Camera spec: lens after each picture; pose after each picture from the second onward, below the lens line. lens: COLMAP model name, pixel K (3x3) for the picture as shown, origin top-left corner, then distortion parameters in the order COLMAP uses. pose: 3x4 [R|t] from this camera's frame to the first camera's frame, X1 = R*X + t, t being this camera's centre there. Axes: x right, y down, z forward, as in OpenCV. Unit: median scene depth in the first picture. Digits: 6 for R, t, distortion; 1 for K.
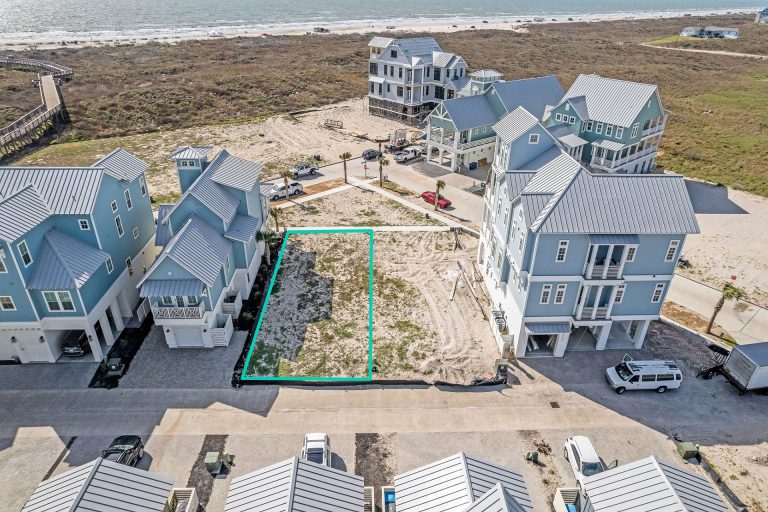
lens RADIAL K [[495.6, 0, 384.8], [0, 495.6, 256.4], [0, 0, 1]] dist [-0.021707, 0.007348]
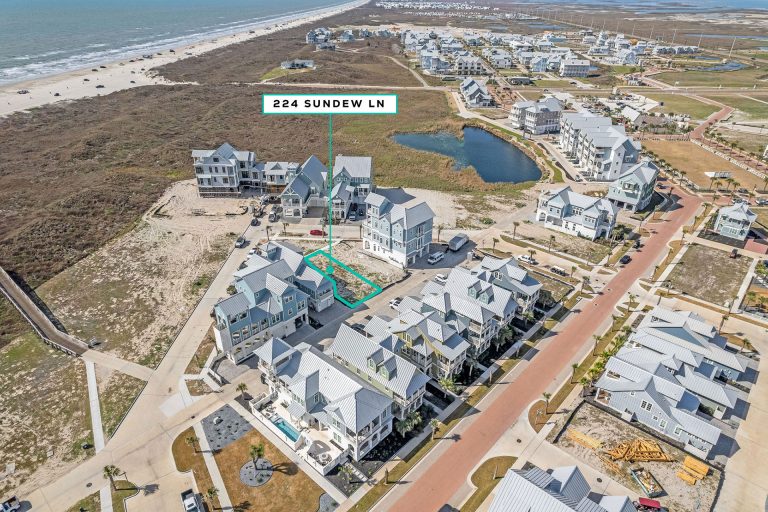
lens RADIAL K [[495.6, 0, 383.6], [0, 495.6, 256.0], [0, 0, 1]] dist [-0.021707, 0.007348]
pose [[0.702283, -0.355713, 0.616658, -0.707282], [0.353978, 0.926028, 0.131042, -0.134464], [-0.617656, 0.126255, 0.776248, -0.560851]]
